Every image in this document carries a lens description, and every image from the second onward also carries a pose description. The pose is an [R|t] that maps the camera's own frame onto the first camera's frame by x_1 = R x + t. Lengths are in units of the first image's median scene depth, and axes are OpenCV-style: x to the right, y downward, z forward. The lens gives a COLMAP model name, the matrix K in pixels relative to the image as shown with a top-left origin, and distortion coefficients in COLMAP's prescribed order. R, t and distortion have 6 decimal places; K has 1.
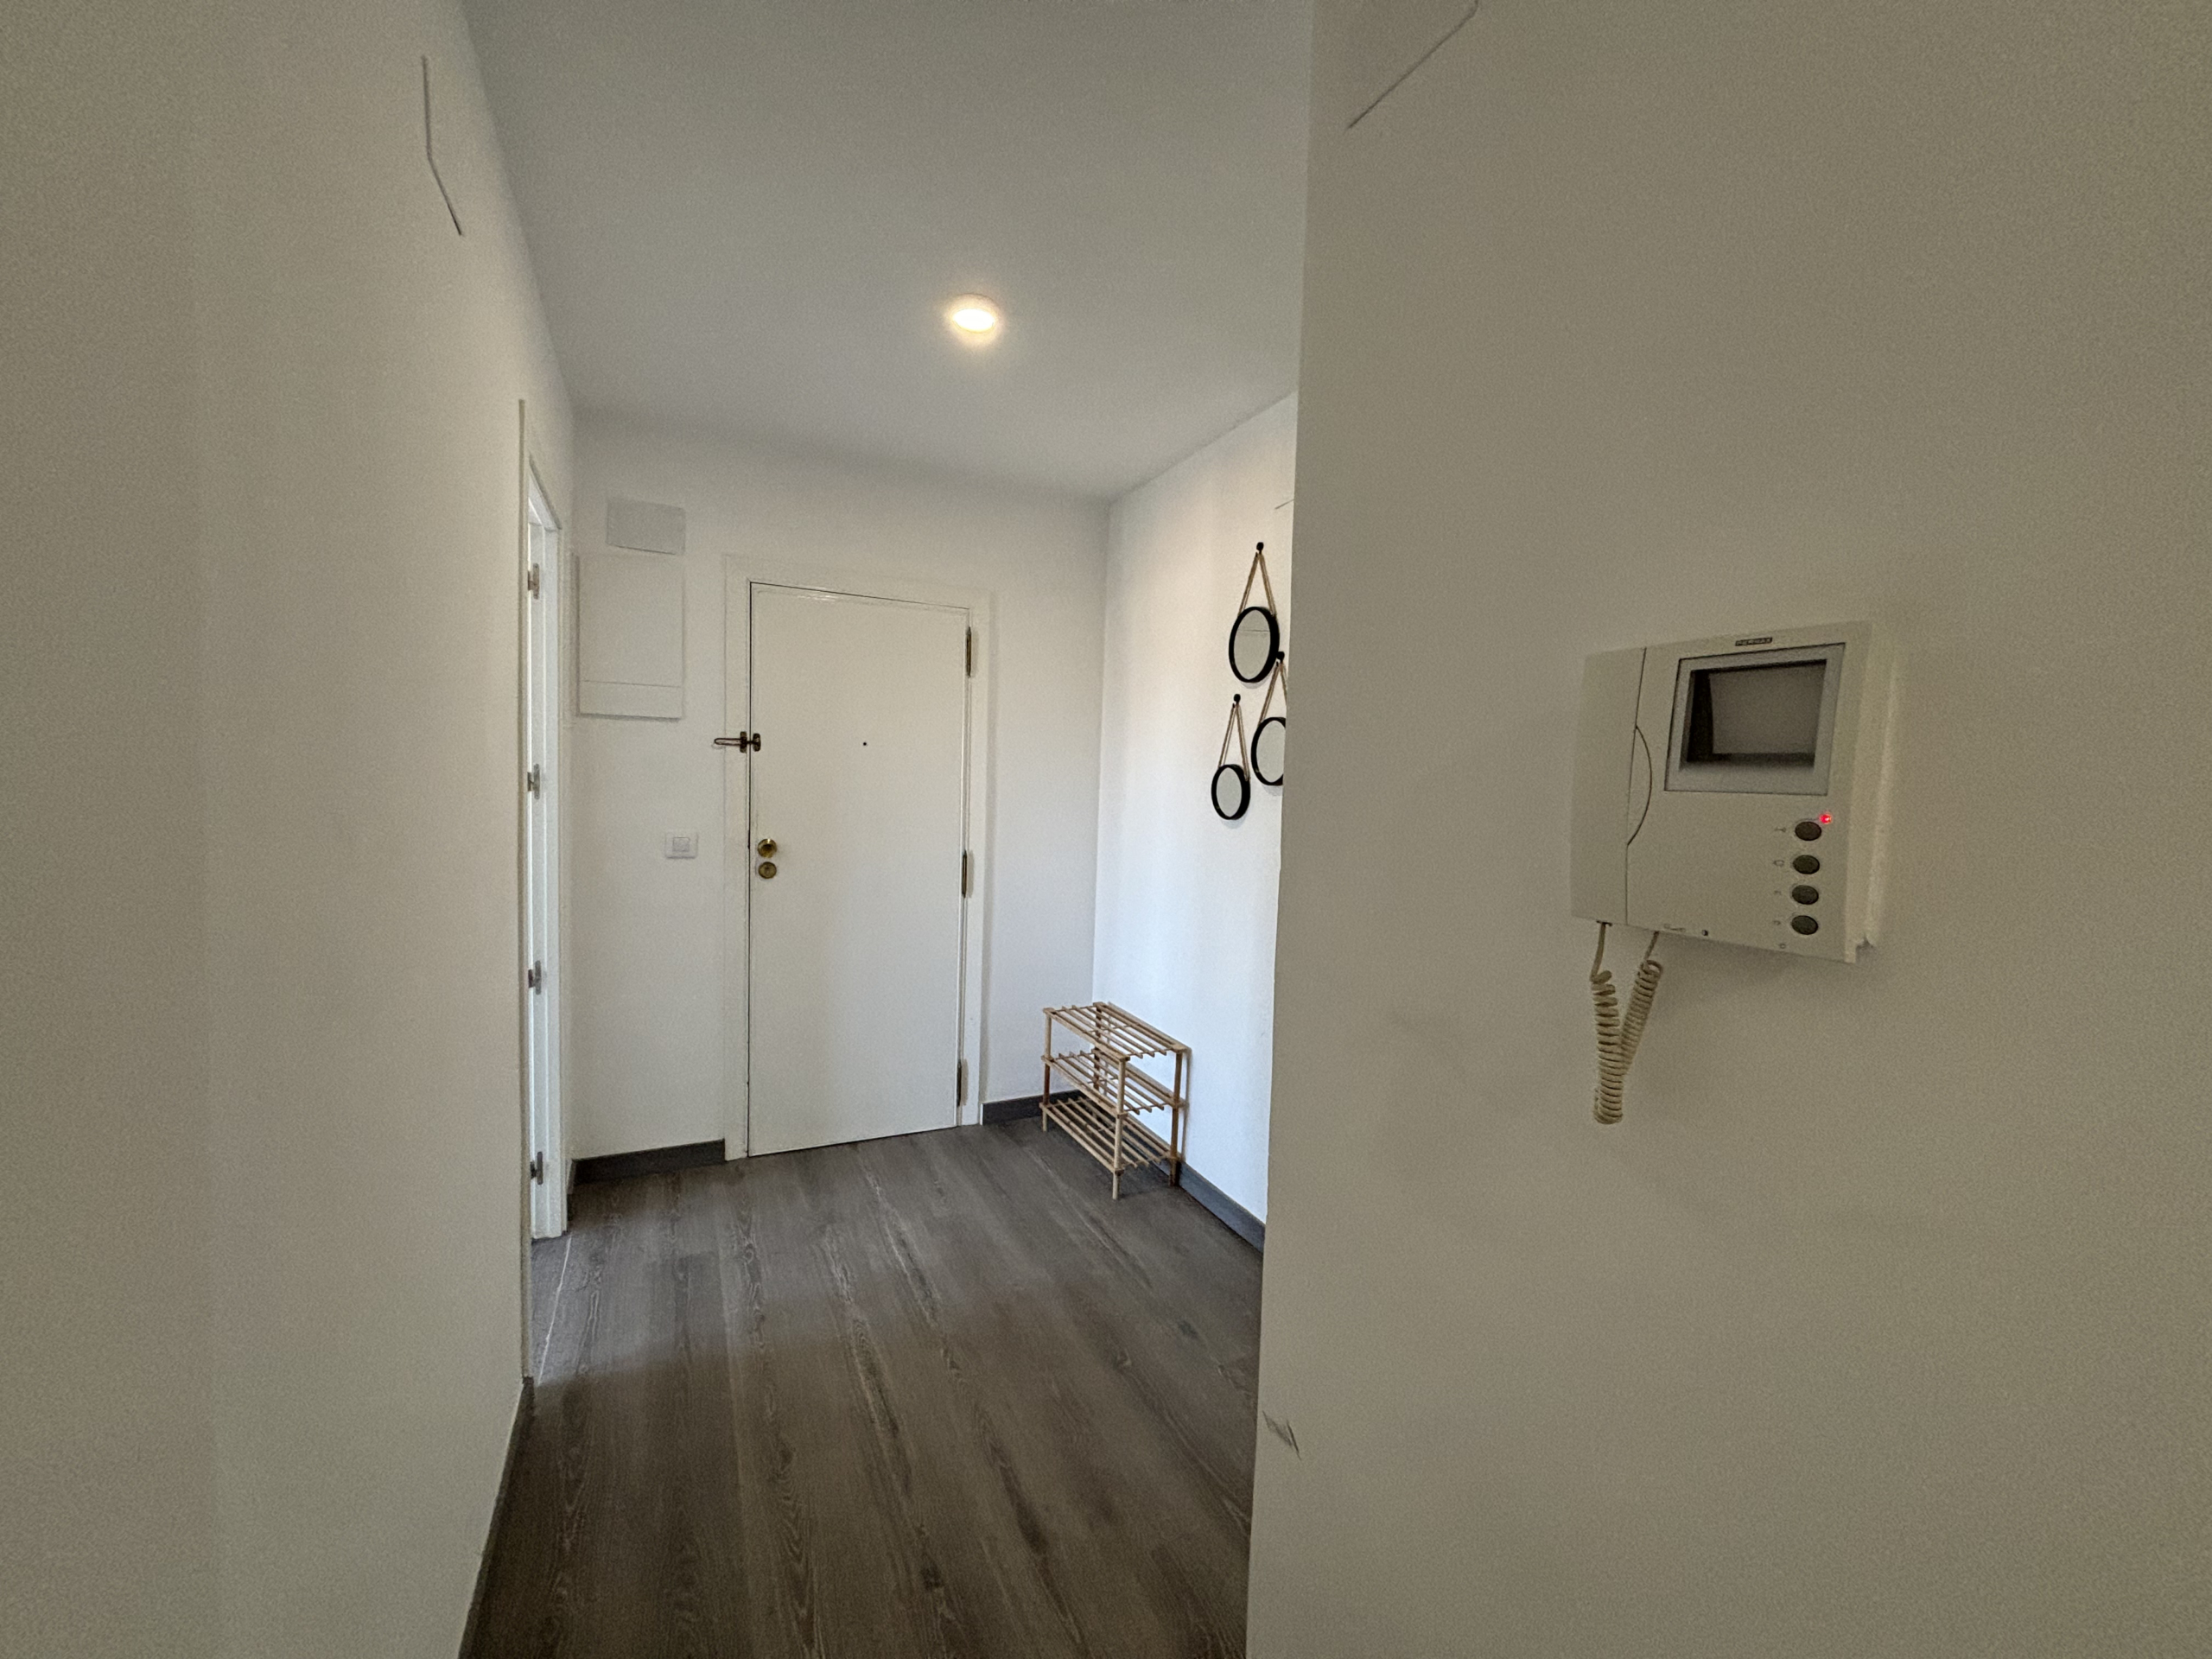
lens RADIAL K [[885.4, 0, 1106.0], [0, 885.4, 829.5], [0, 0, 1]] dist [-0.002875, -0.000379]
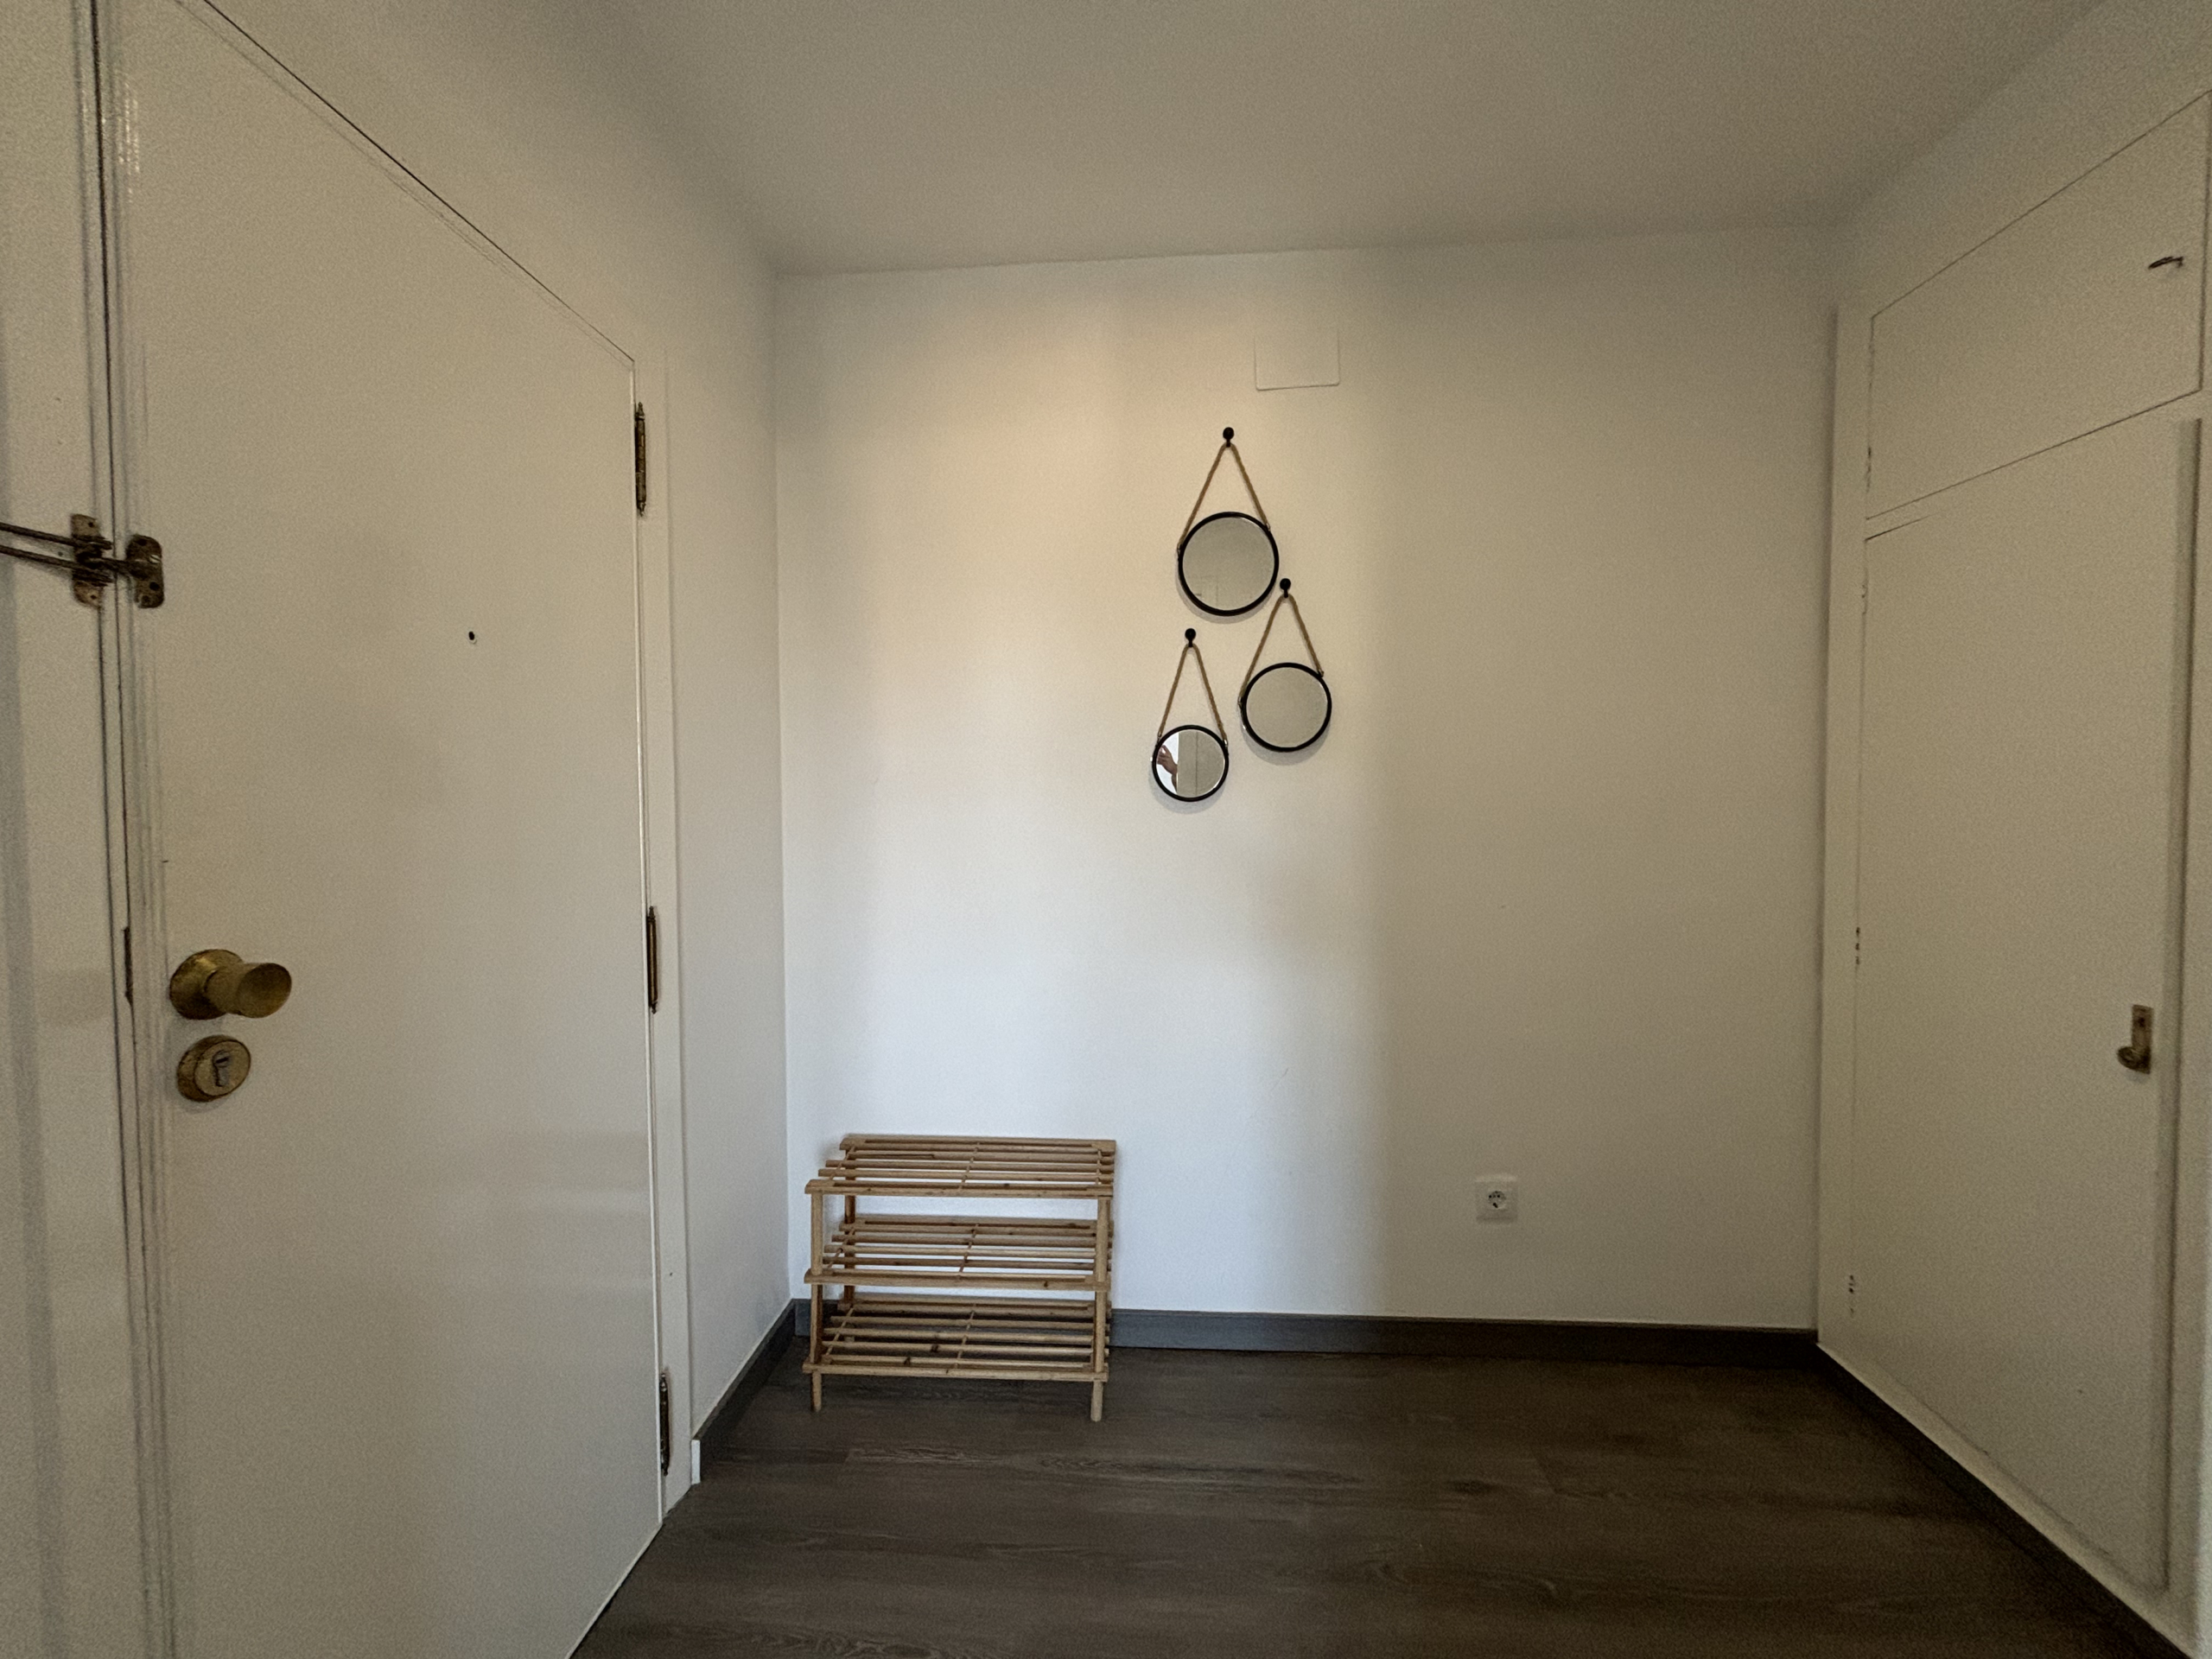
lens RADIAL K [[885.4, 0, 1106.0], [0, 885.4, 829.5], [0, 0, 1]] dist [-0.002875, -0.000379]
pose [[0.496710, -0.061829, 0.865711, -0.483605], [0.070085, 0.997059, 0.030998, -0.014247], [-0.865082, 0.045277, 0.499583, 0.646239]]
